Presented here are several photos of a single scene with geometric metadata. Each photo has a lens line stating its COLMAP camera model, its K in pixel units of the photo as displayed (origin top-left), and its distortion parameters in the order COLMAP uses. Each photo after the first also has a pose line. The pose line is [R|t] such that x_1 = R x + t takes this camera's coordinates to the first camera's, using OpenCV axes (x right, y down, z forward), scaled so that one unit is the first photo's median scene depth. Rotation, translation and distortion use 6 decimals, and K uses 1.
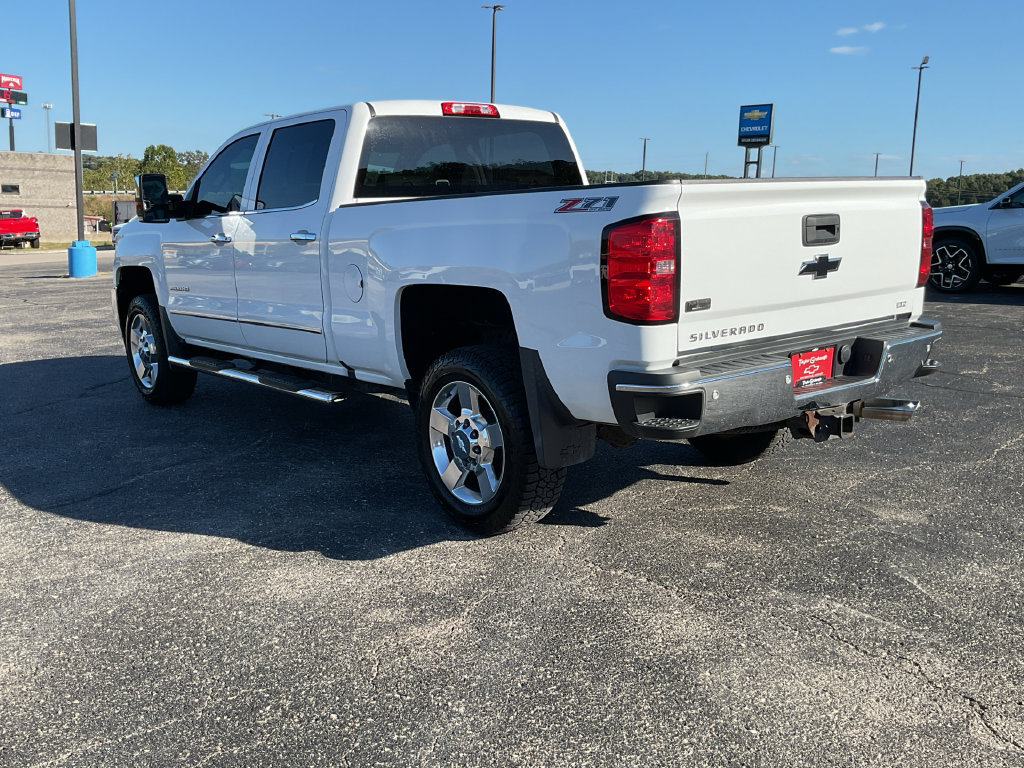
lens RADIAL K [[970.6, 0, 508.4], [0, 970.6, 378.4], [0, 0, 1]] dist [0.103296, -0.227094]
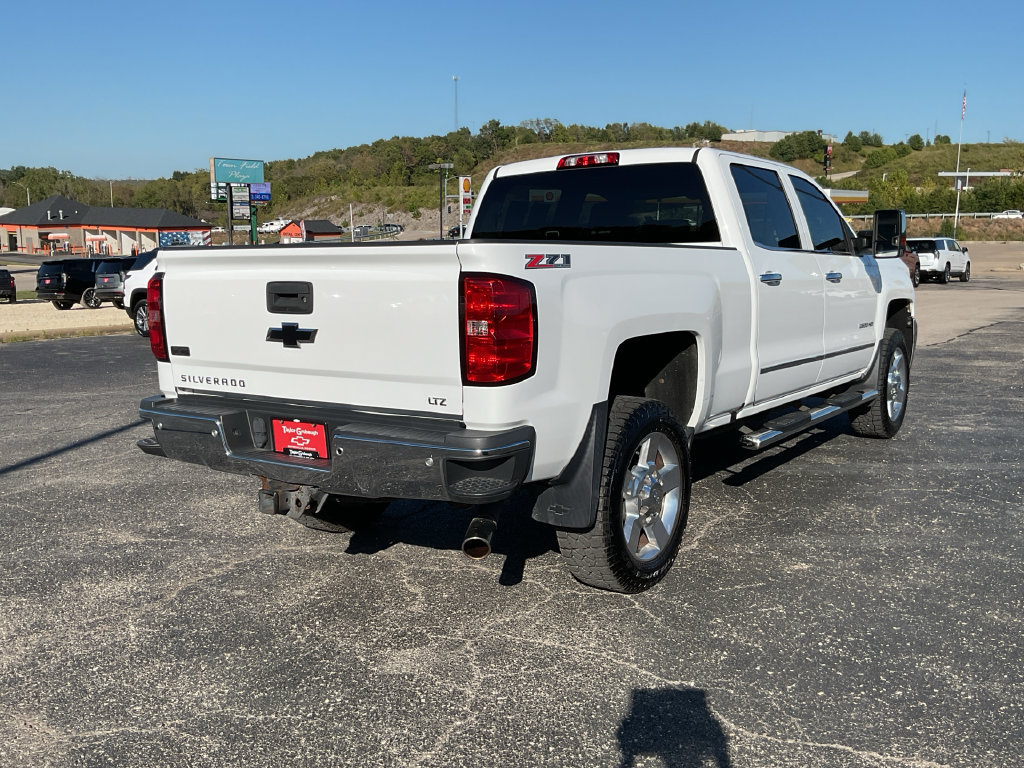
lens RADIAL K [[970.6, 0, 508.4], [0, 970.6, 378.4], [0, 0, 1]] dist [0.103296, -0.227094]
pose [[0.277052, 0.143616, -0.950061, 1.171888], [-0.158623, 0.982036, 0.102193, -0.184797], [0.947671, 0.122389, 0.294856, 0.835196]]
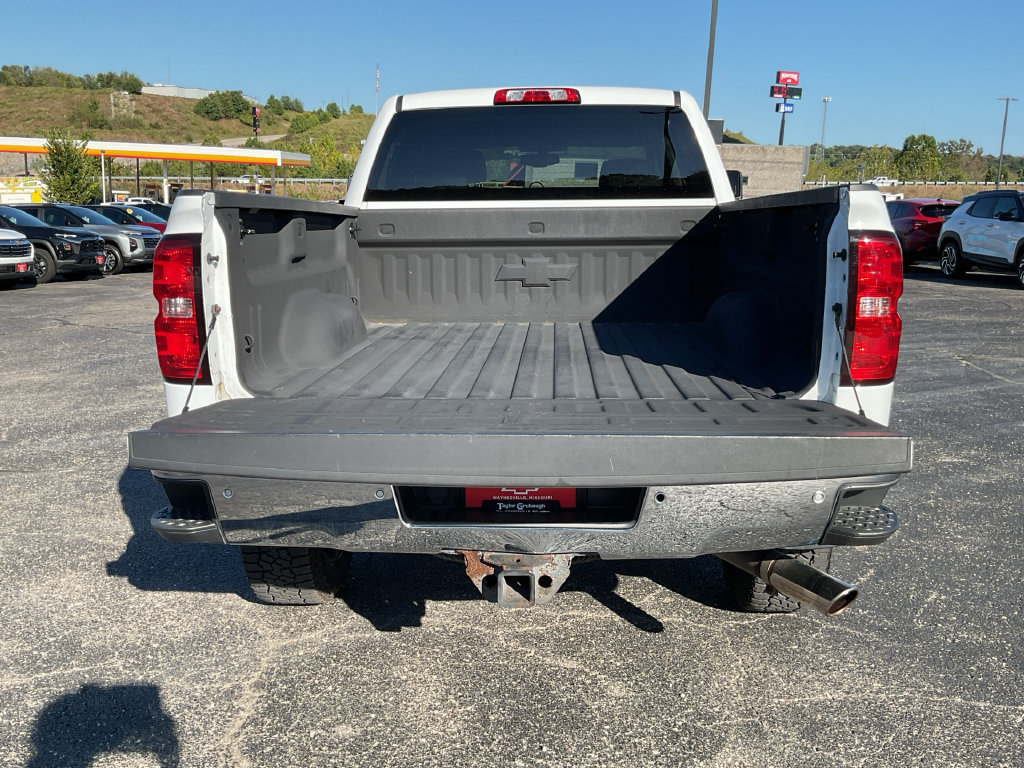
lens RADIAL K [[970.6, 0, 508.4], [0, 970.6, 378.4], [0, 0, 1]] dist [0.103296, -0.227094]
pose [[0.745030, 0.136177, -0.652983, 0.654800], [-0.129984, 0.989812, 0.058114, -0.106960], [0.654244, 0.041581, 0.755140, 0.473261]]
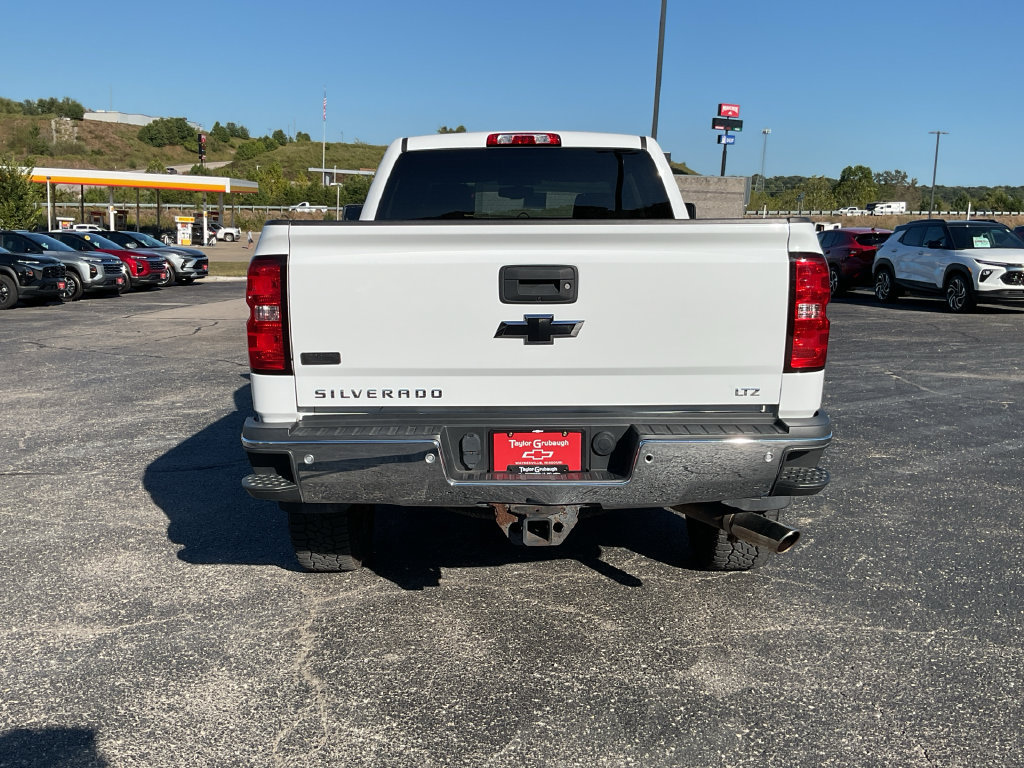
lens RADIAL K [[970.6, 0, 508.4], [0, 970.6, 378.4], [0, 0, 1]] dist [0.103296, -0.227094]
pose [[0.779164, 0.113997, -0.616367, 0.720470], [-0.126153, 0.991722, 0.023946, -0.081530], [0.613994, 0.059099, 0.787095, 0.321745]]
